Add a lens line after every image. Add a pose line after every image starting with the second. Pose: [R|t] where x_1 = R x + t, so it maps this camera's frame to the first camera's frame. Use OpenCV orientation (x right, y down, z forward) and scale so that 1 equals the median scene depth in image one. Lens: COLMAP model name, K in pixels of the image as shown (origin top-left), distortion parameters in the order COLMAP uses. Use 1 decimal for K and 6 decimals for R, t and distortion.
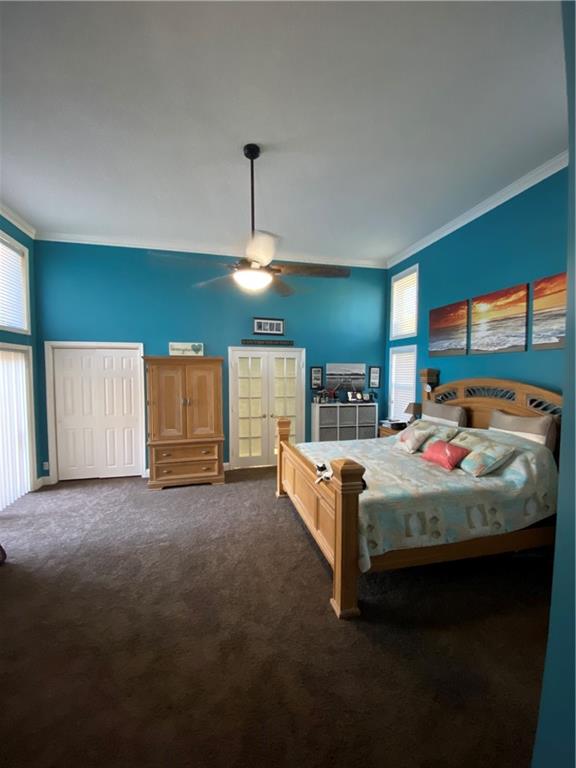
lens RADIAL K [[309.9, 0, 286.5], [0, 309.9, 383.6], [0, 0, 1]] dist [-0.012724, -0.001897]
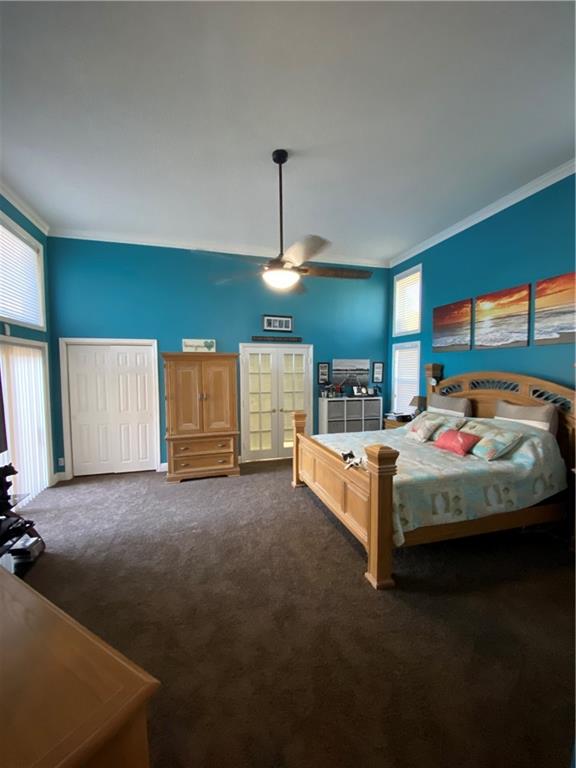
lens RADIAL K [[309.9, 0, 285.7], [0, 309.9, 383.5], [0, 0, 1]] dist [-0.012724, -0.001897]
pose [[0.999102, -0.007374, 0.041729, -0.119705], [0.007074, 0.999948, 0.007350, 0.011959], [-0.041781, -0.007048, 0.999102, -0.049430]]
